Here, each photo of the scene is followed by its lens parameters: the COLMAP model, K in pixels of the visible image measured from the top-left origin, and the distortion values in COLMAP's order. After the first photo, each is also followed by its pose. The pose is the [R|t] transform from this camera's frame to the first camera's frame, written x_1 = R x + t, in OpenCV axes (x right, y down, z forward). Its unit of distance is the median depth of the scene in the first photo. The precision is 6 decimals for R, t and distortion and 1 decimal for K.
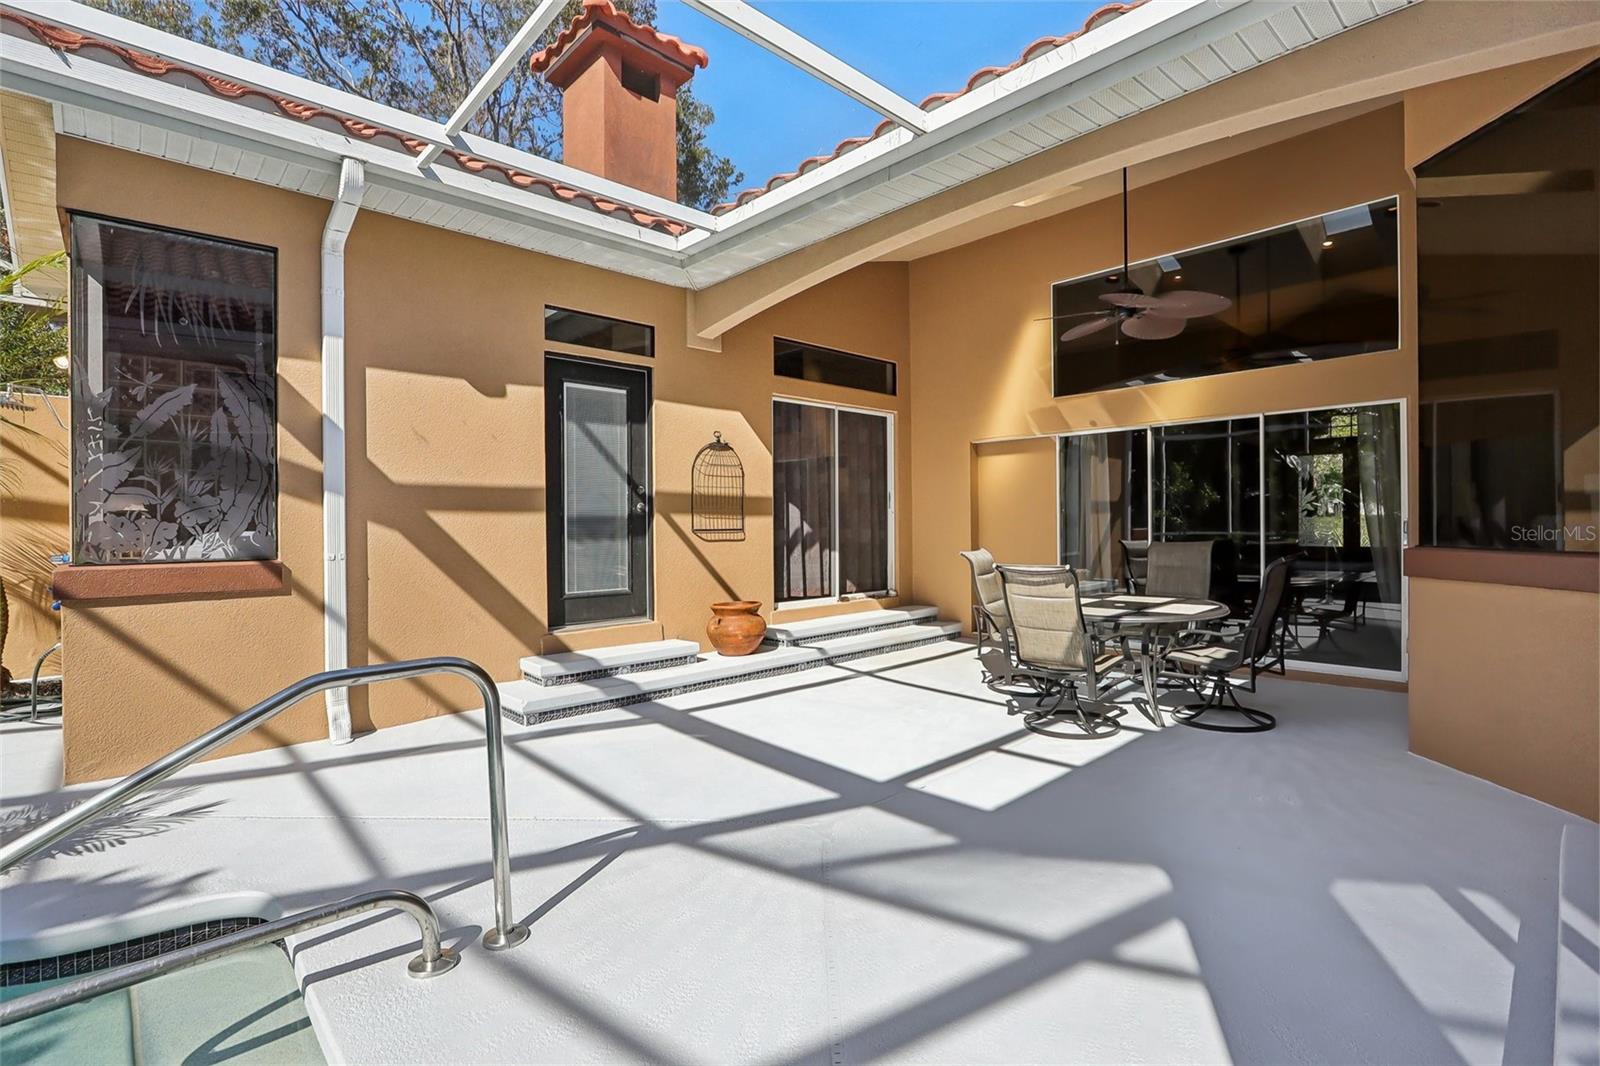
lens RADIAL K [[736.3, 0, 790.5], [0, 736.3, 523.2], [0, 0, 1]] dist [0.000926, -0.000289]
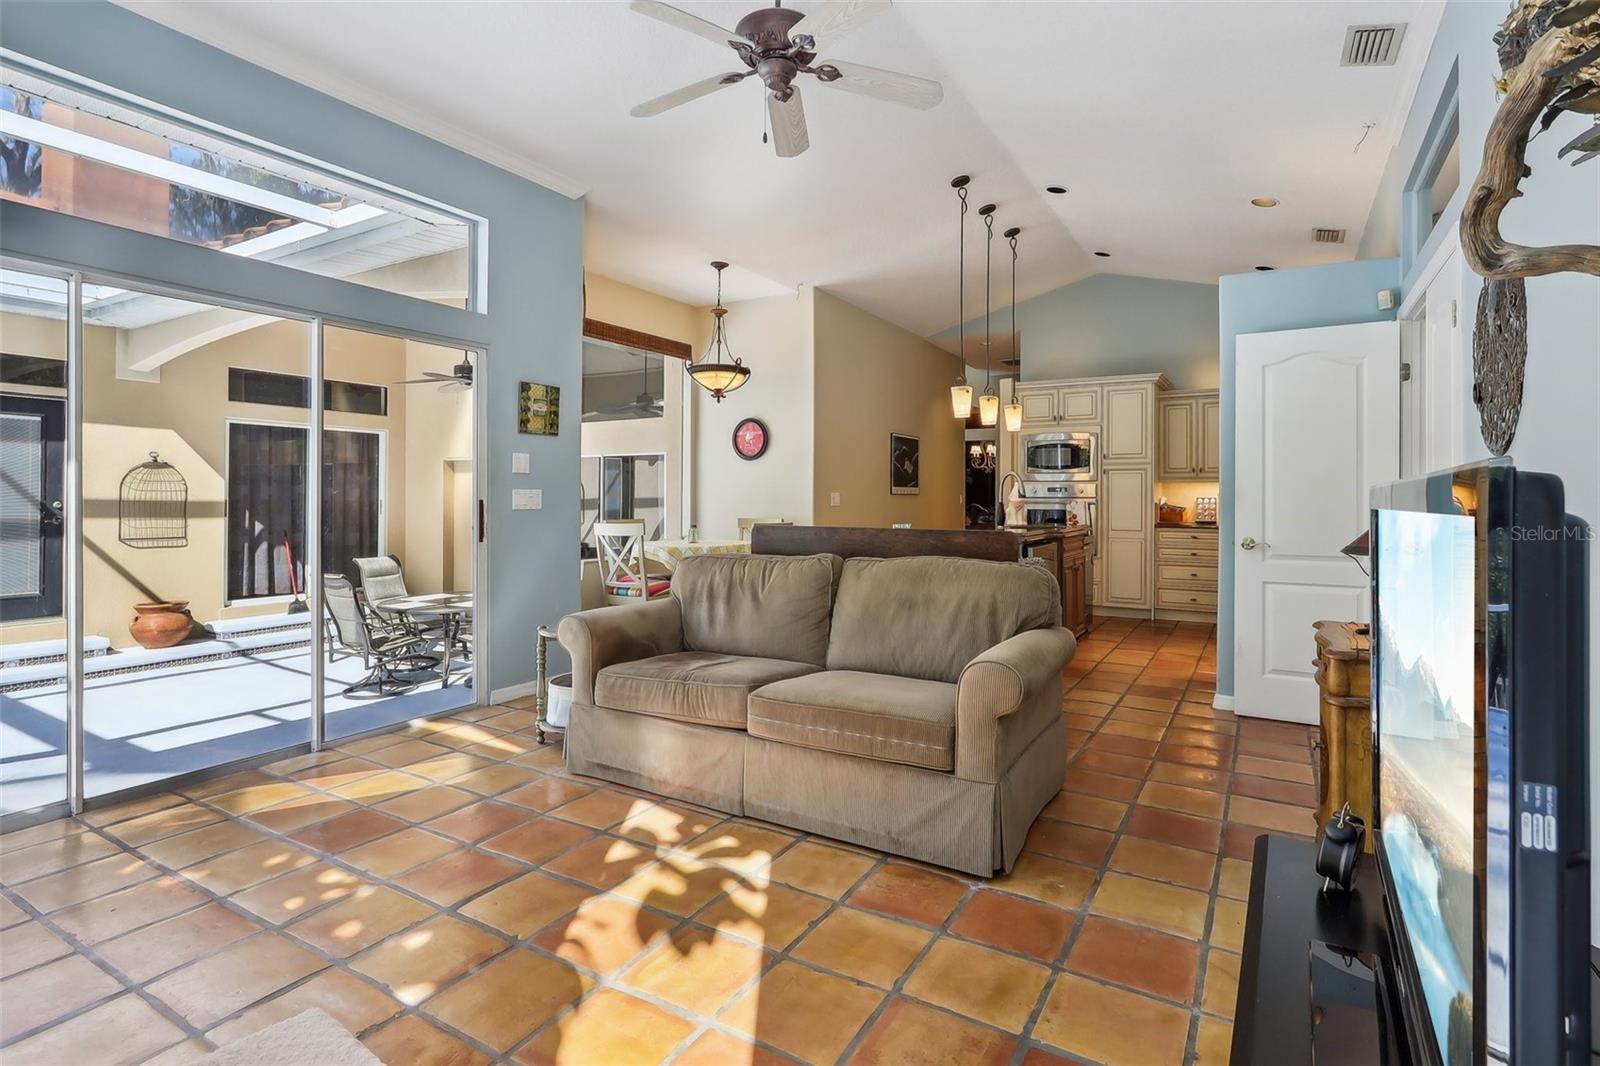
lens RADIAL K [[776.5, 0, 825.3], [0, 776.5, 502.3], [0, 0, 1]] dist [-0.021771, 0.001002]
pose [[0.956986, 0.005223, 0.290087, 0.569858], [-0.005042, 0.999986, -0.001372, -0.051732], [-0.290090, -0.000150, 0.956999, -0.445856]]
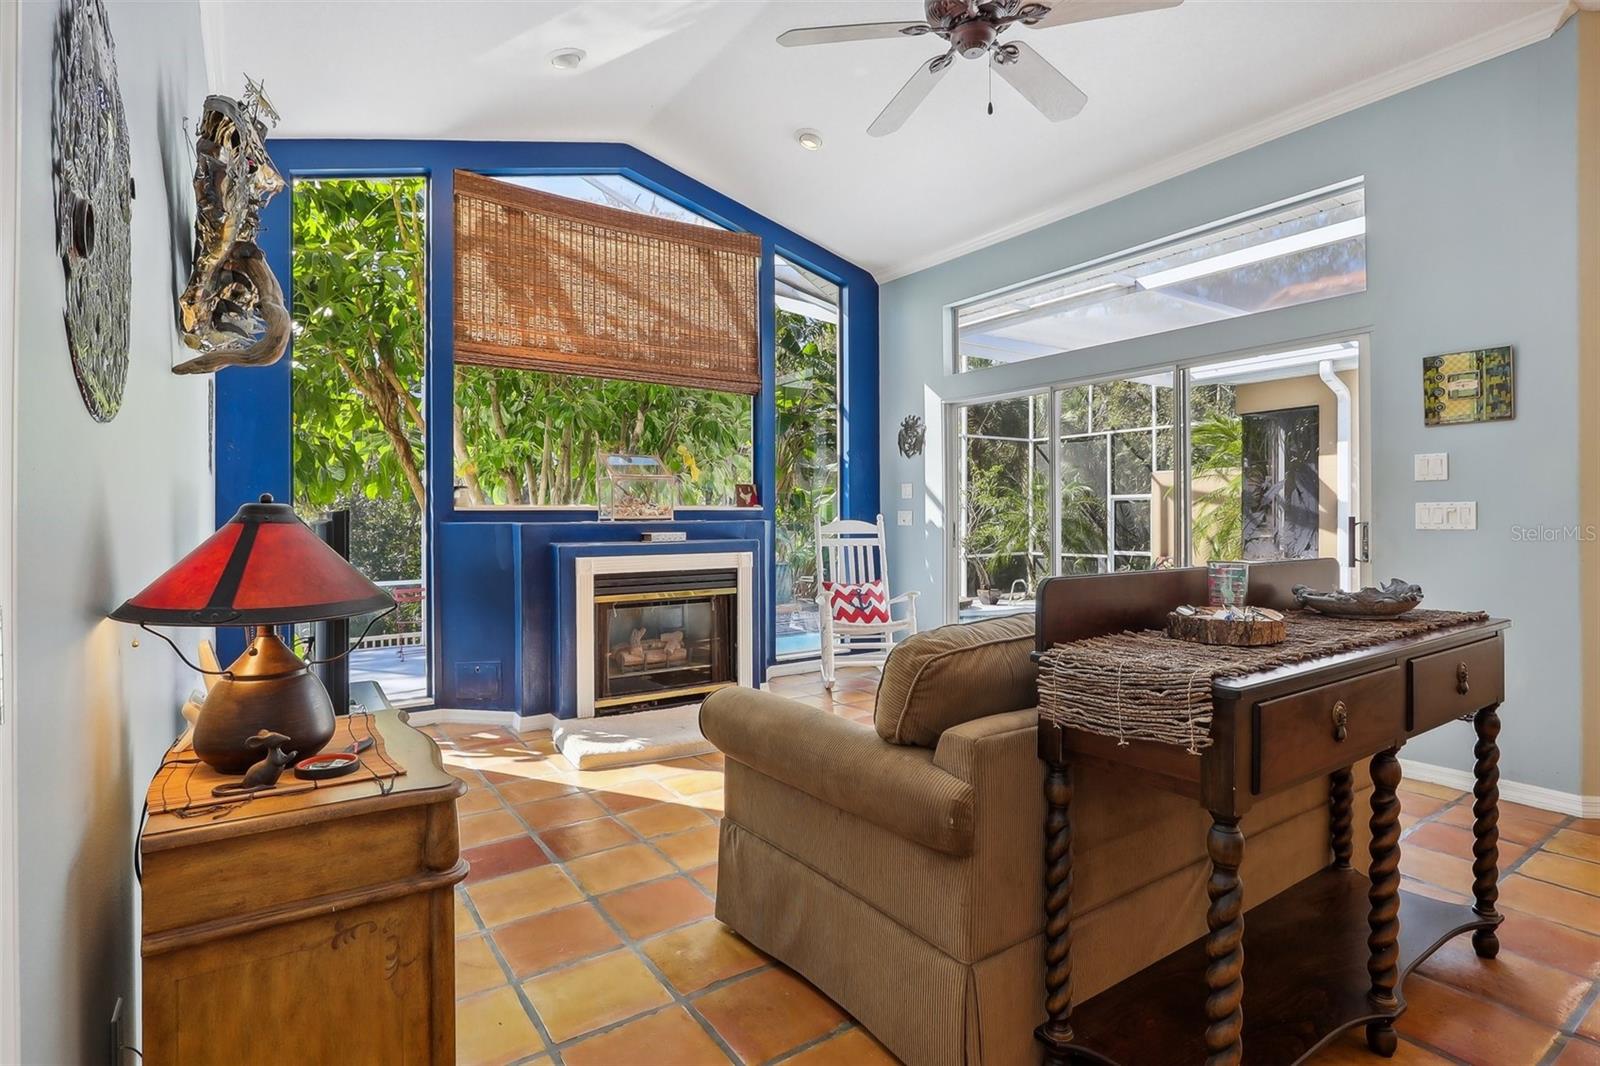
lens RADIAL K [[776.5, 0, 773.7], [0, 776.5, 517.0], [0, 0, 1]] dist [-0.021771, 0.001002]
pose [[-0.159908, 0.000352, -0.987132, 1.082391], [-0.002328, 0.999997, 0.000733, -0.052753], [0.987129, 0.002415, -0.159907, -0.048944]]
